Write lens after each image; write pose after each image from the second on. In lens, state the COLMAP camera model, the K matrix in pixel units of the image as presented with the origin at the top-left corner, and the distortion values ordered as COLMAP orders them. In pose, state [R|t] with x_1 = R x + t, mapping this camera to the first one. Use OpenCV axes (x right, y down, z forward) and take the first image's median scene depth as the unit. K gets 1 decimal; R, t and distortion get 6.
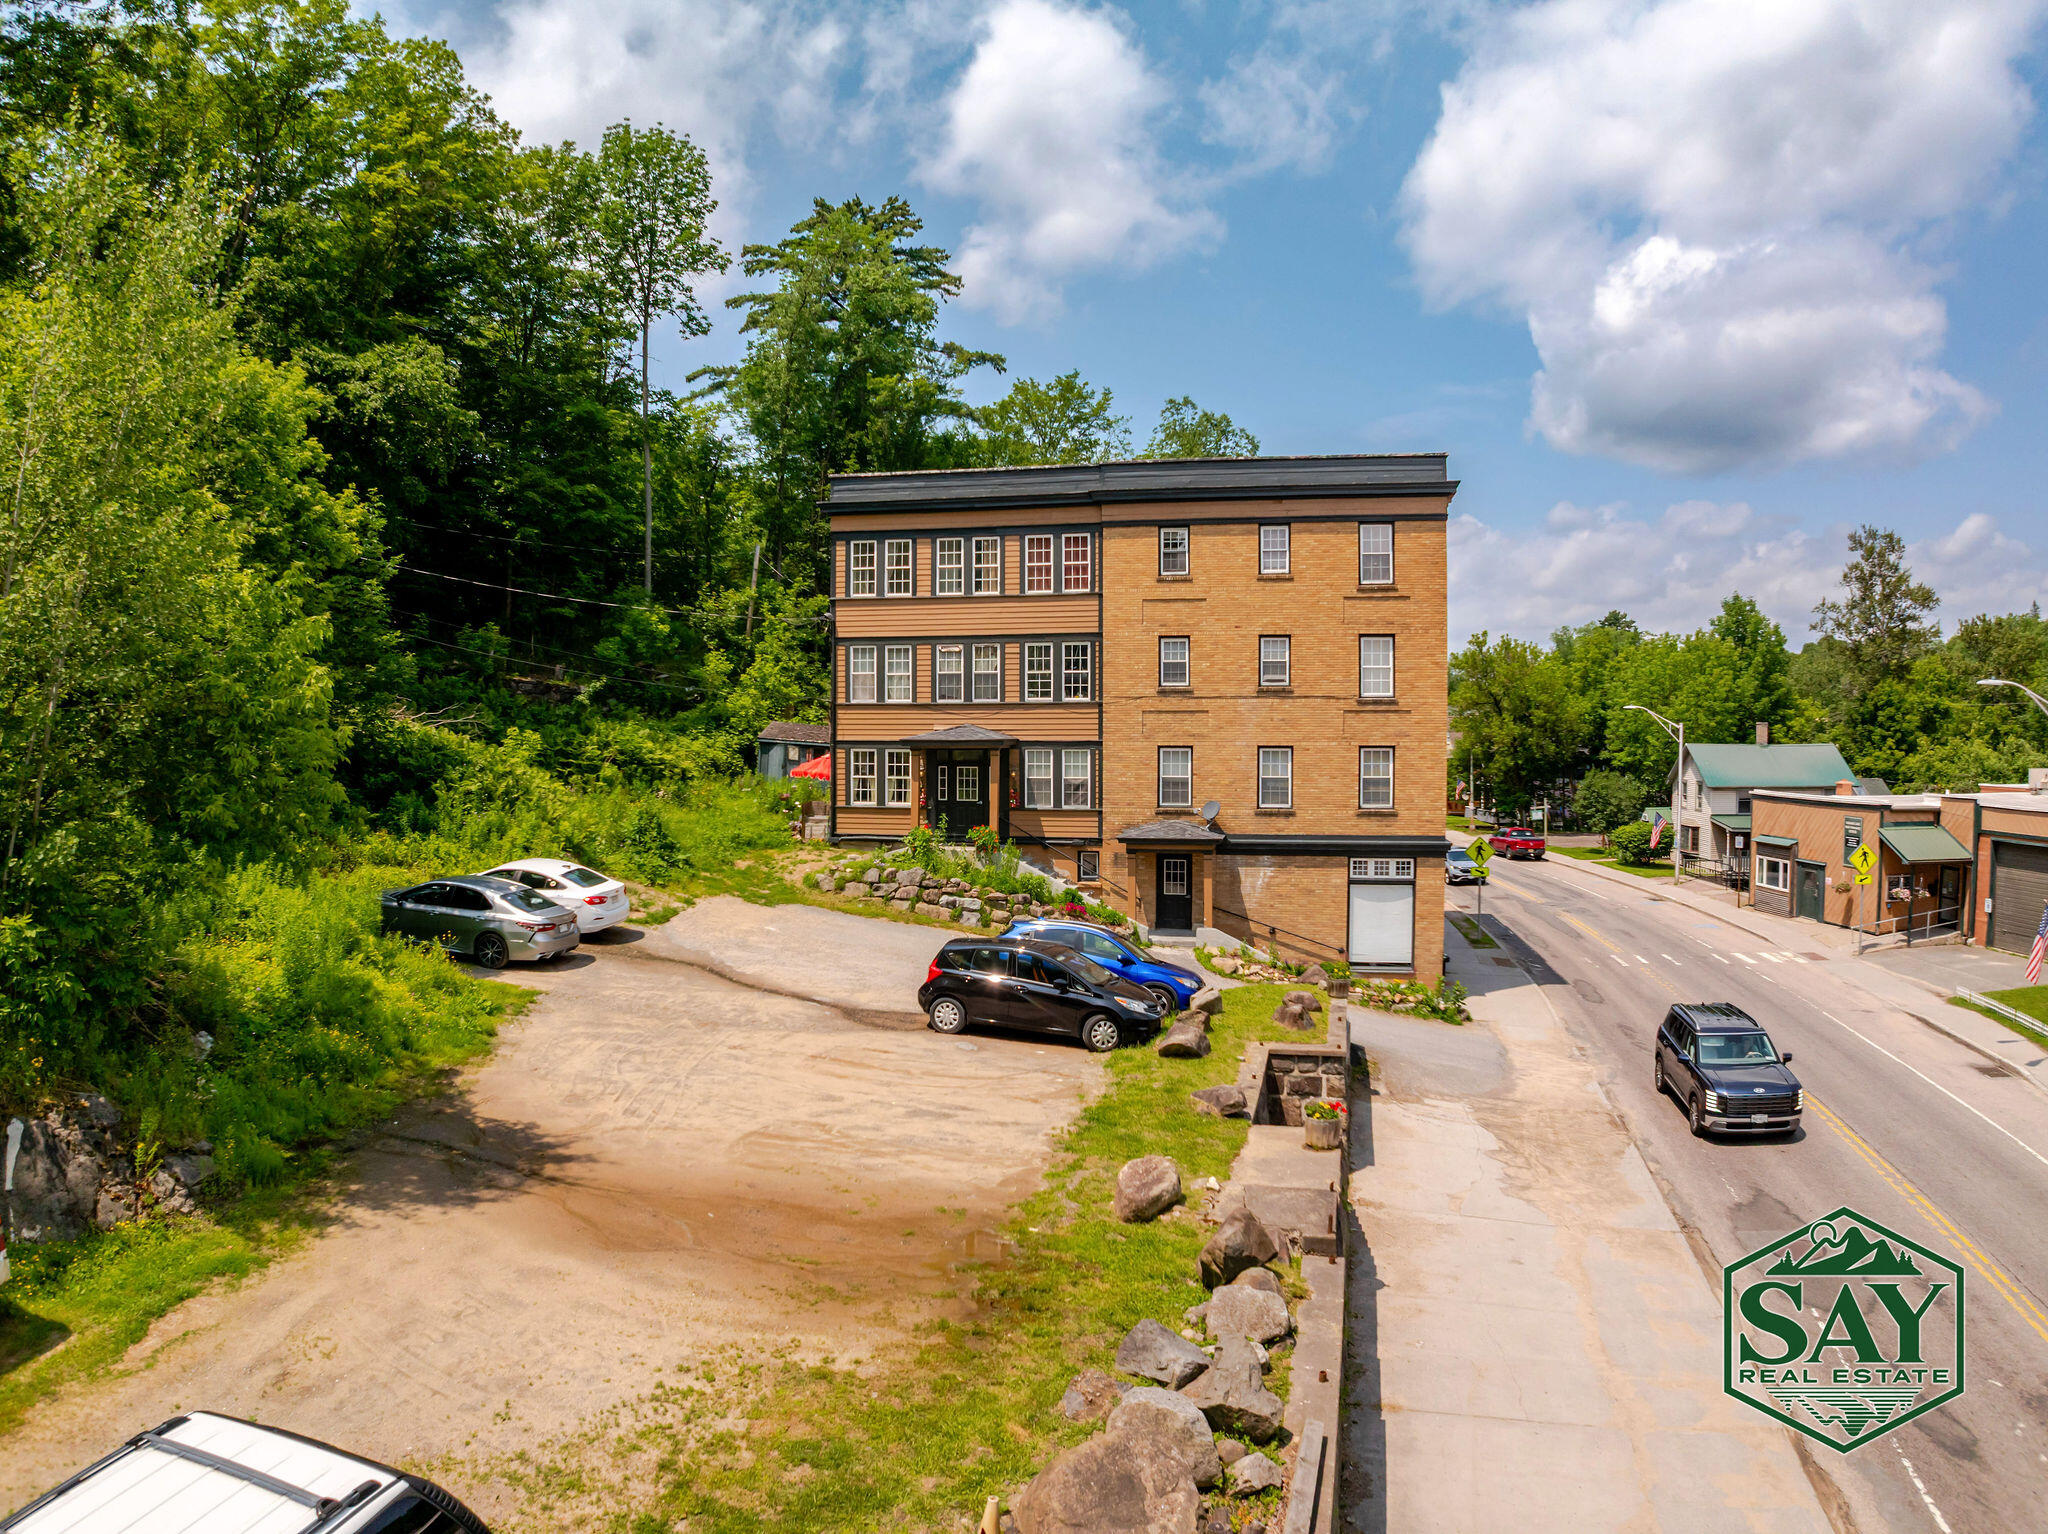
lens RADIAL K [[1269.9, 0, 1032.7], [0, 1269.9, 753.0], [0, 0, 1]] dist [-0.208424, 0.032965]
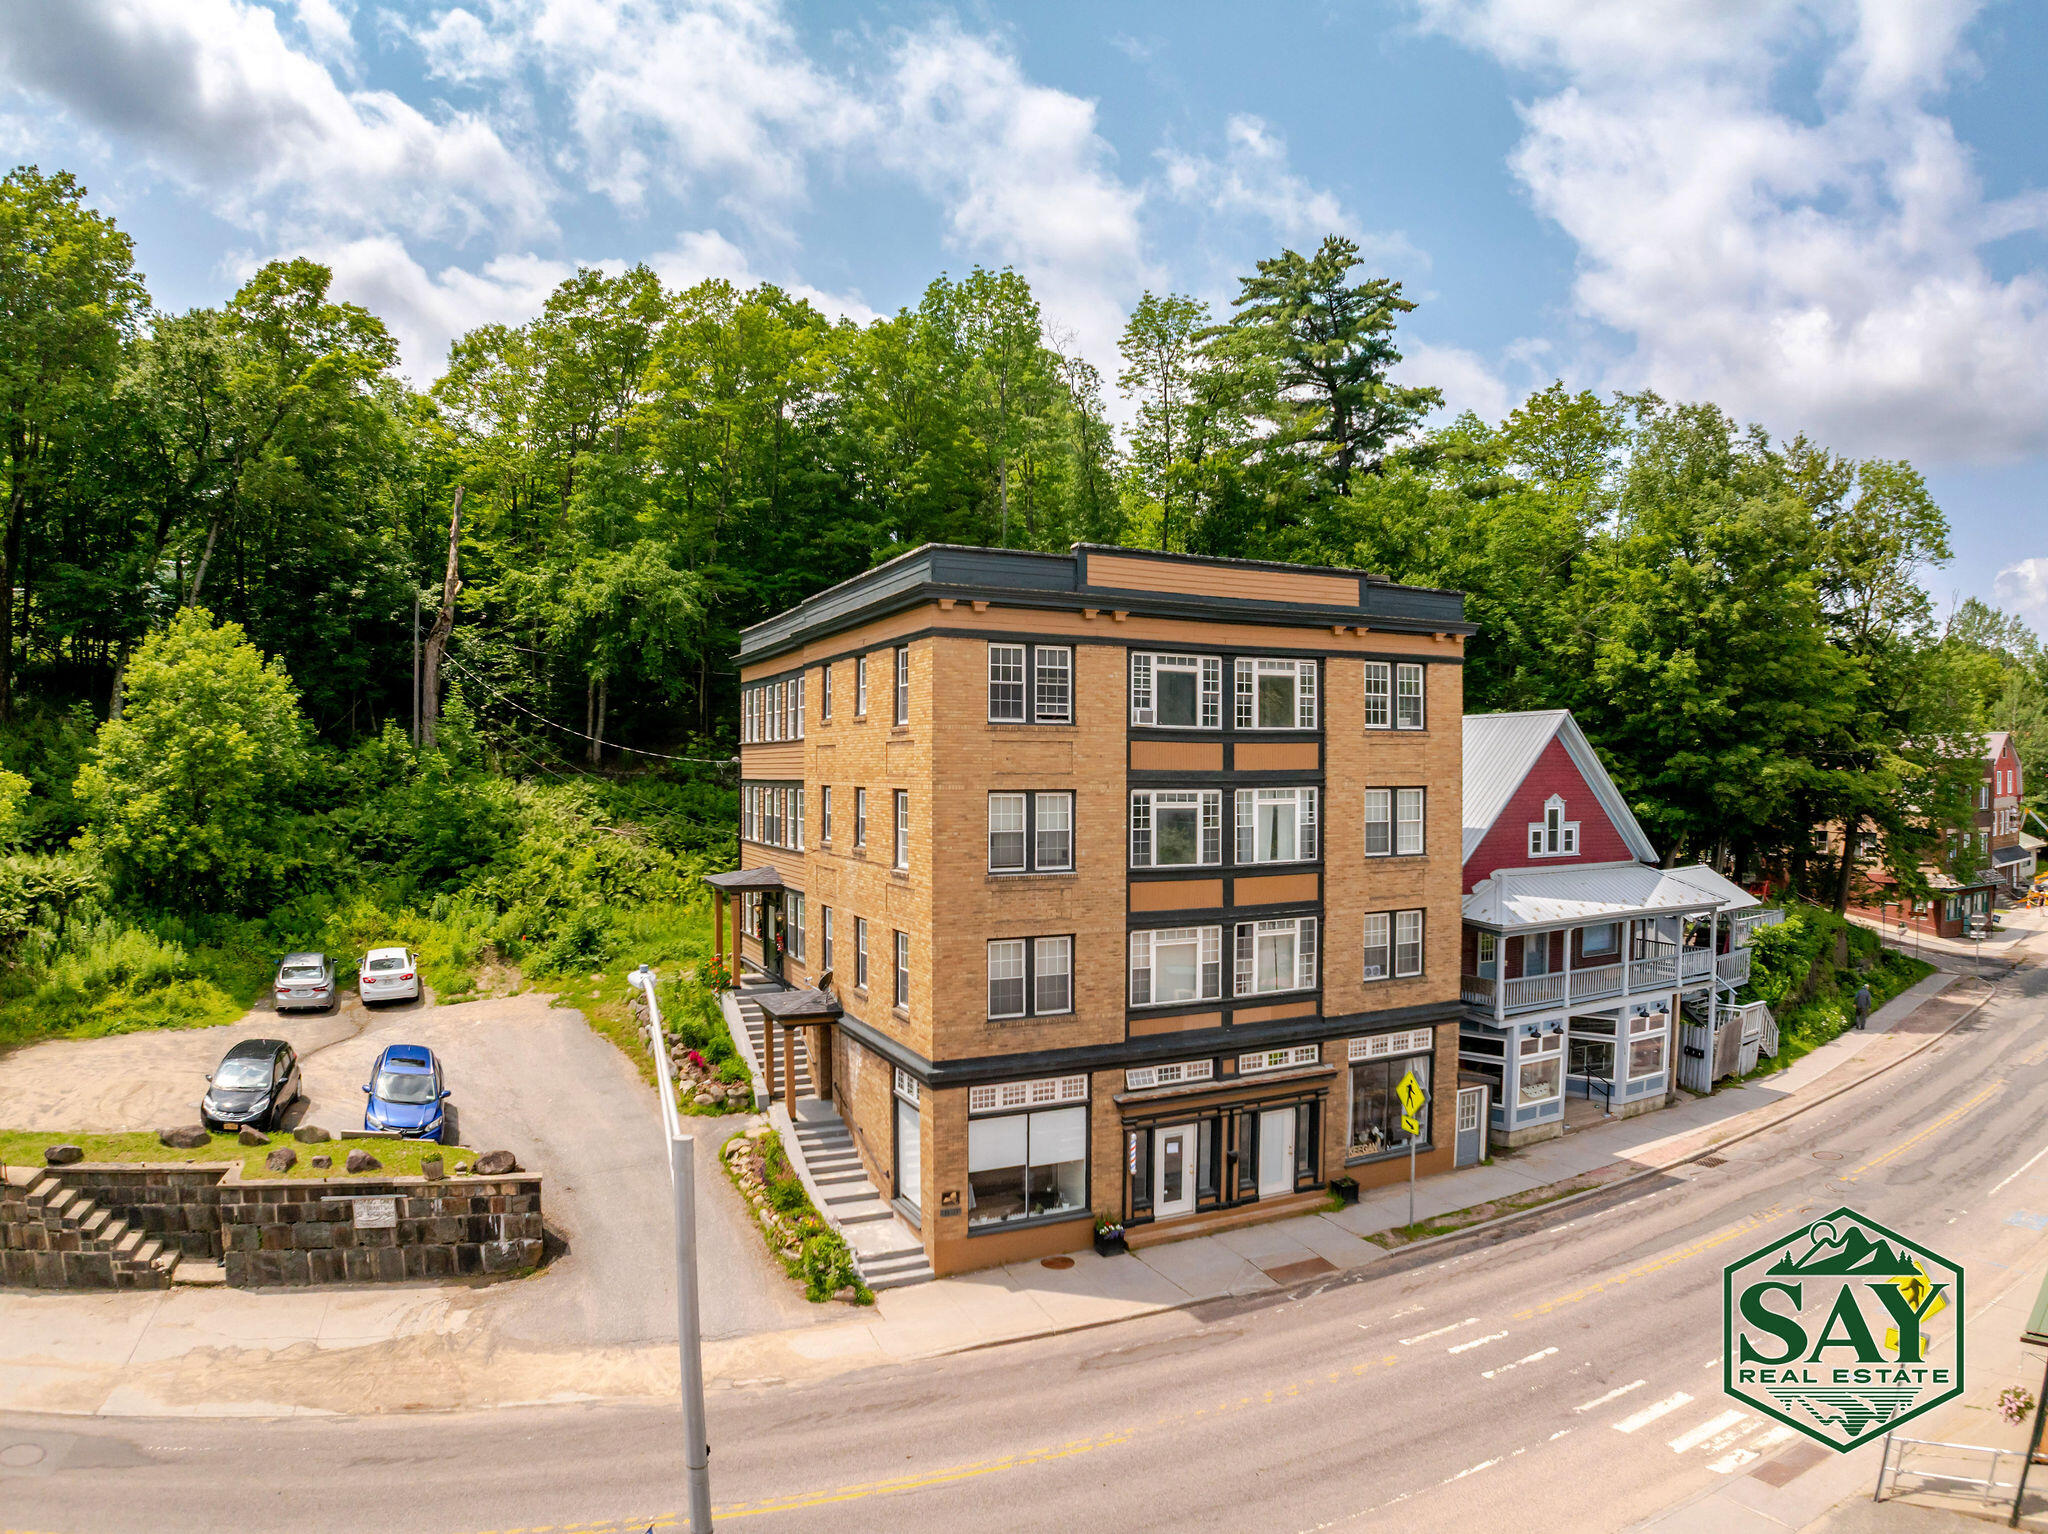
lens RADIAL K [[1269.9, 0, 1032.7], [0, 1269.9, 753.0], [0, 0, 1]] dist [-0.208424, 0.032965]
pose [[0.601961, -0.010004, -0.798463, 0.907602], [-0.012692, 0.999675, -0.022093, -0.095070], [0.798425, 0.023434, 0.601639, 0.555493]]
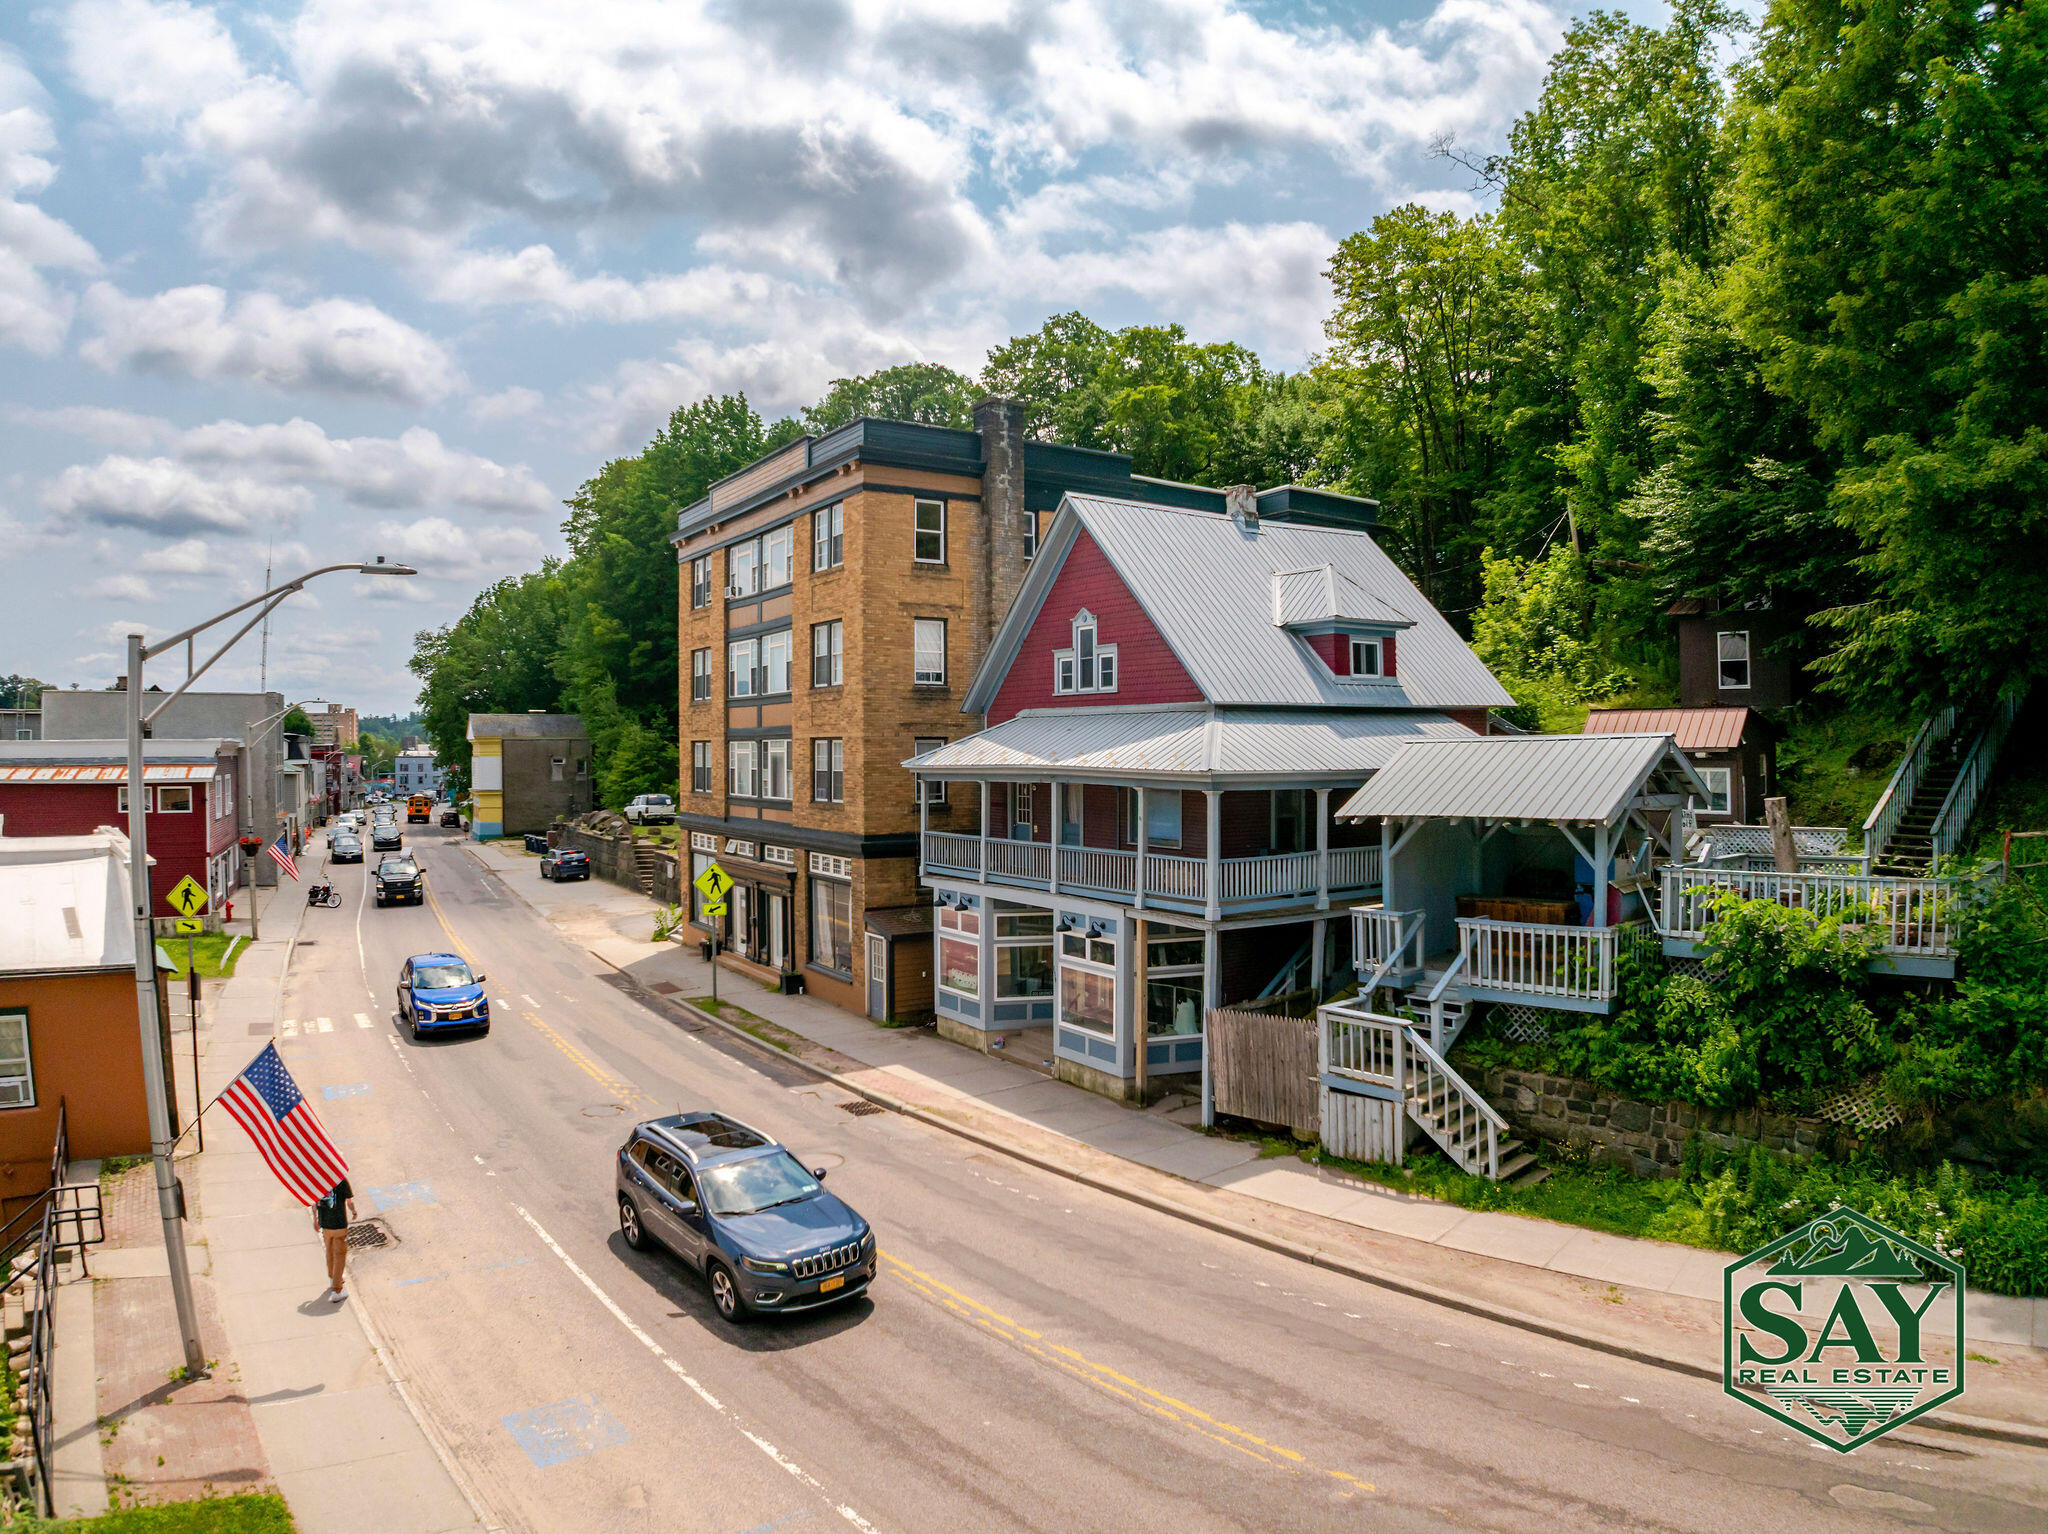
lens RADIAL K [[1269.9, 0, 1032.7], [0, 1269.9, 753.0], [0, 0, 1]] dist [-0.208424, 0.032965]
pose [[-0.702442, 0.013617, -0.711611, 0.926149], [-0.000950, 0.999798, 0.020070, -0.017298], [0.711740, 0.014774, -0.702287, 2.022889]]
